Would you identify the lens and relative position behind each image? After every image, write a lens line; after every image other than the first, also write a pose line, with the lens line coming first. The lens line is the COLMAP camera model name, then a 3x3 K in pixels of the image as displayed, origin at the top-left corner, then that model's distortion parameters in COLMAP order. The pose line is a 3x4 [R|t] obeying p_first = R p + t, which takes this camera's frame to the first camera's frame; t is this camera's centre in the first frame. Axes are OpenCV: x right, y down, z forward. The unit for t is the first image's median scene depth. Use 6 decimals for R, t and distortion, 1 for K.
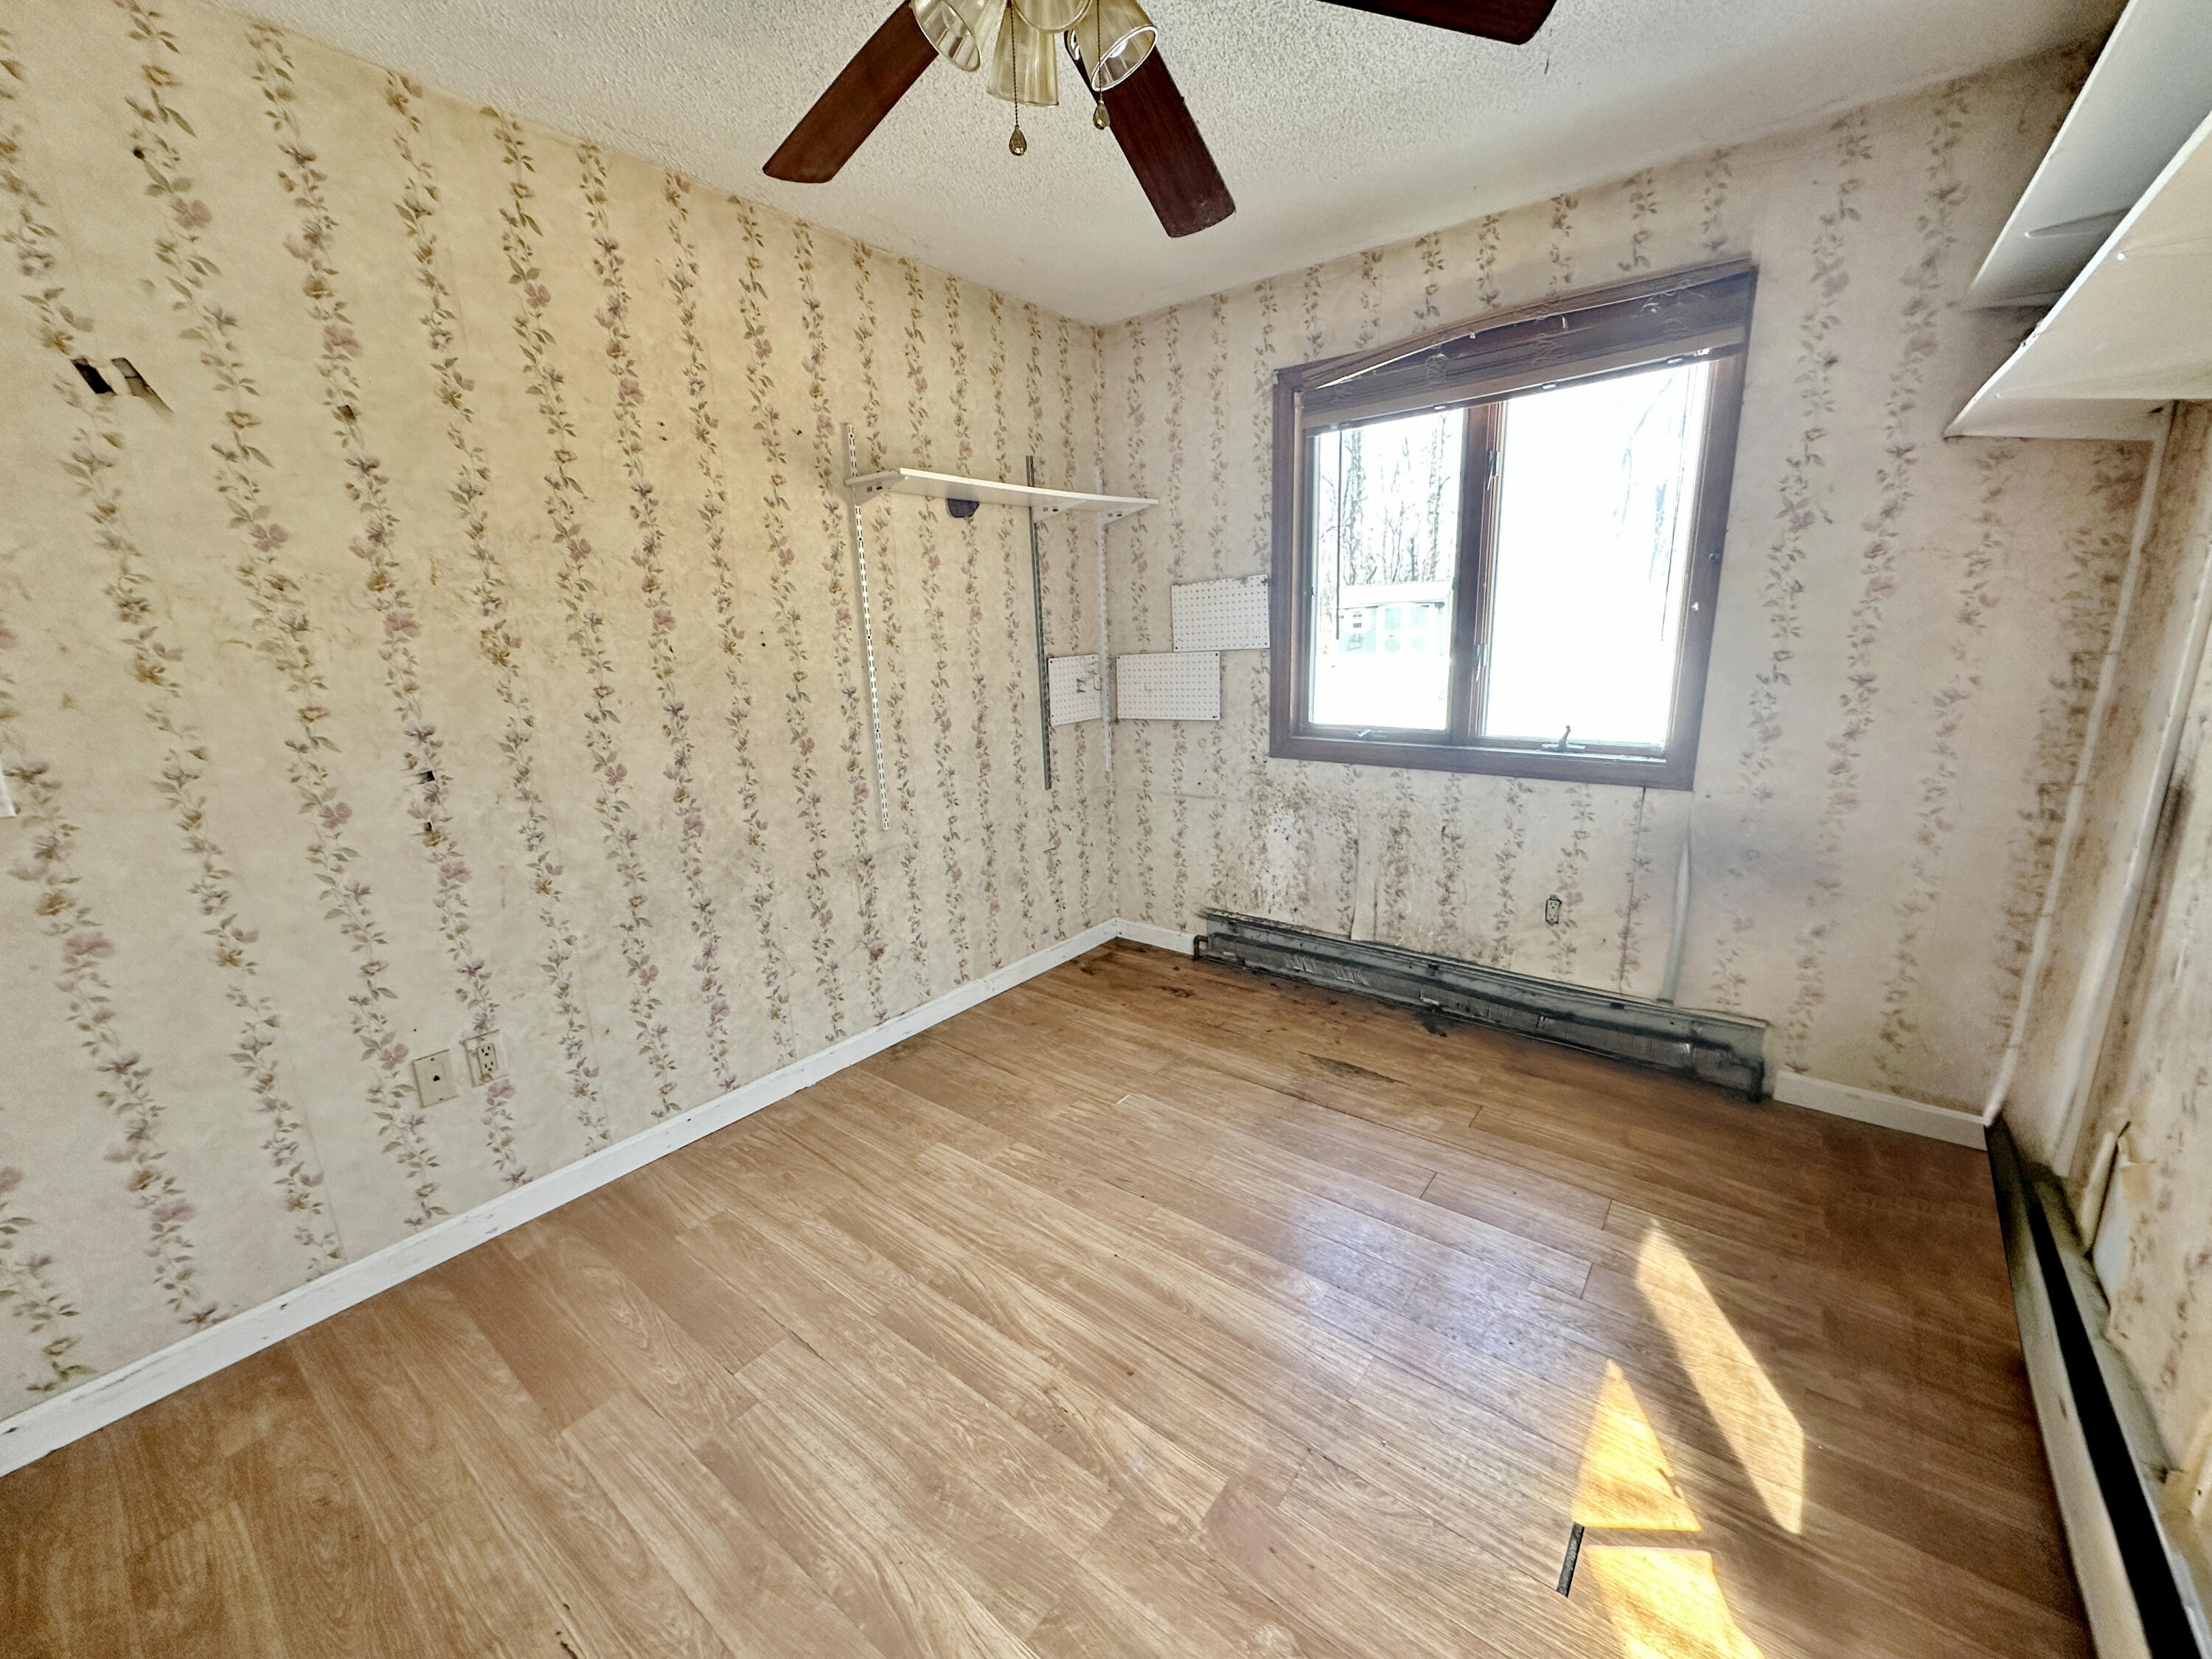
lens RADIAL K [[885.1, 0, 1106.7], [0, 885.1, 830.5], [0, 0, 1]] dist [-0.000796, 0.000717]
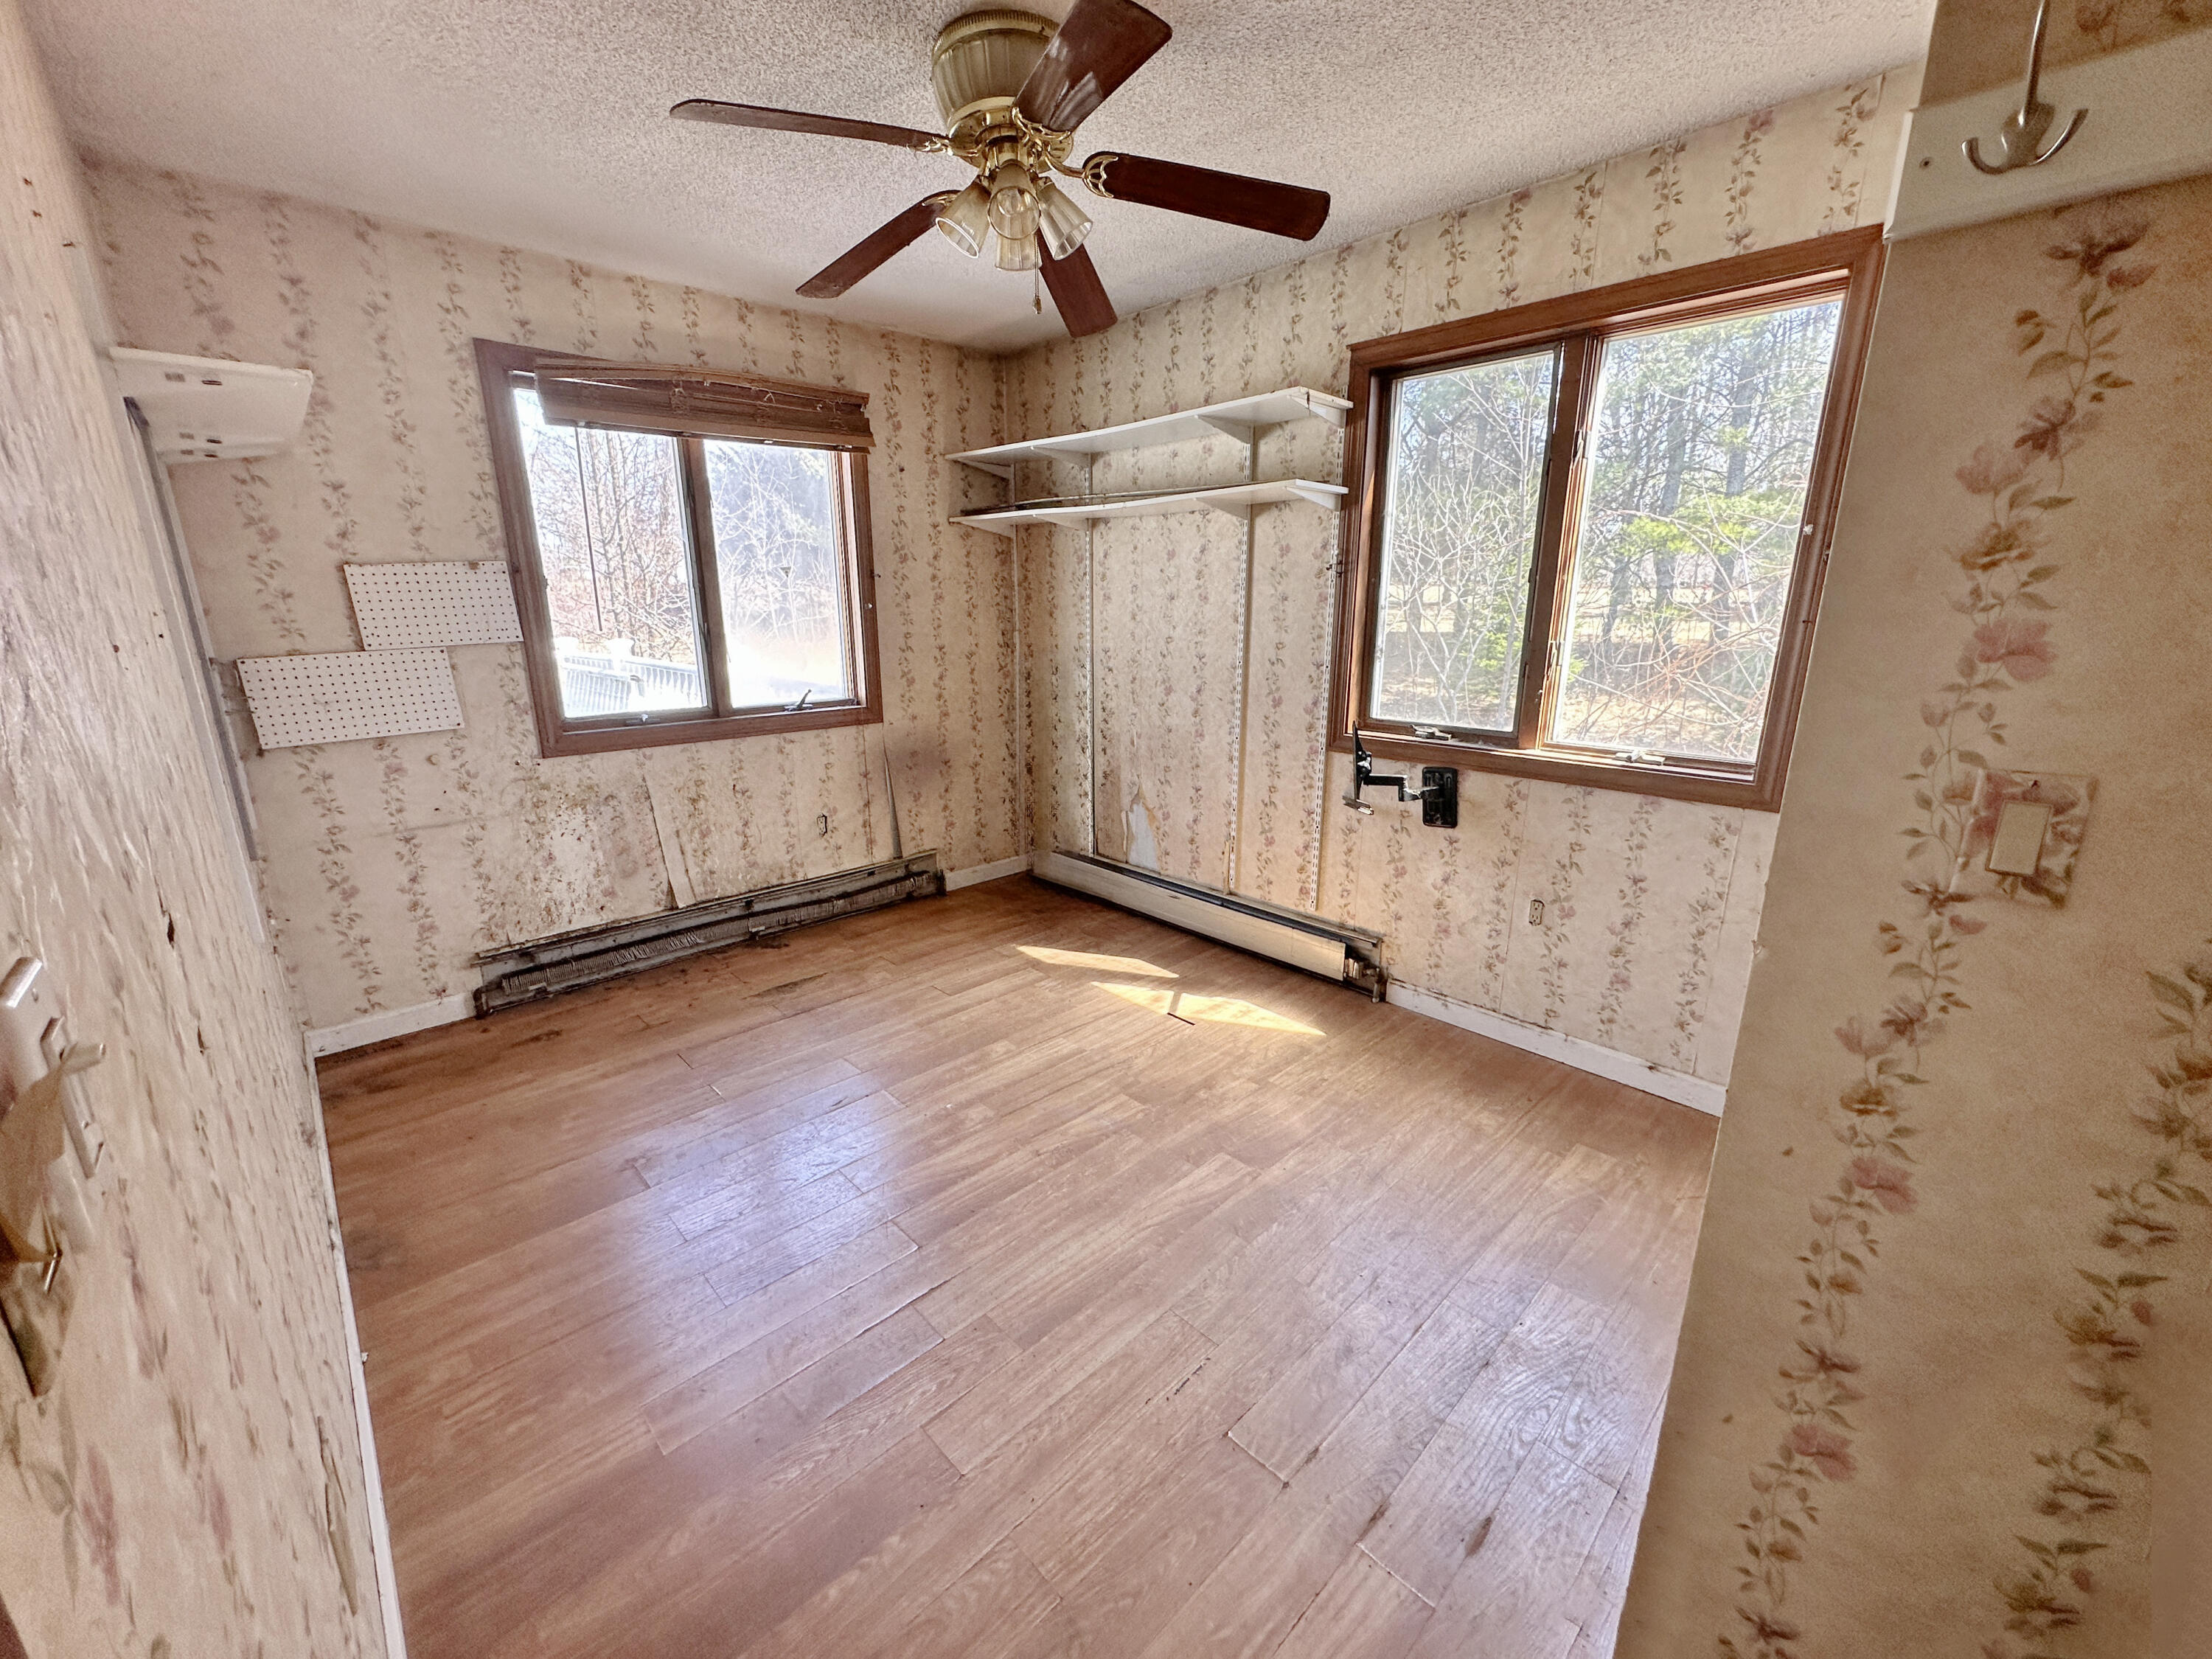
lens RADIAL K [[885.1, 0, 1106.2], [0, 885.1, 832.0], [0, 0, 1]] dist [-0.000796, 0.000717]
pose [[0.139591, -0.222190, 0.964959, -0.700083], [0.232124, 0.954689, 0.186246, -0.048268], [-0.962618, 0.197992, 0.184842, 0.291212]]
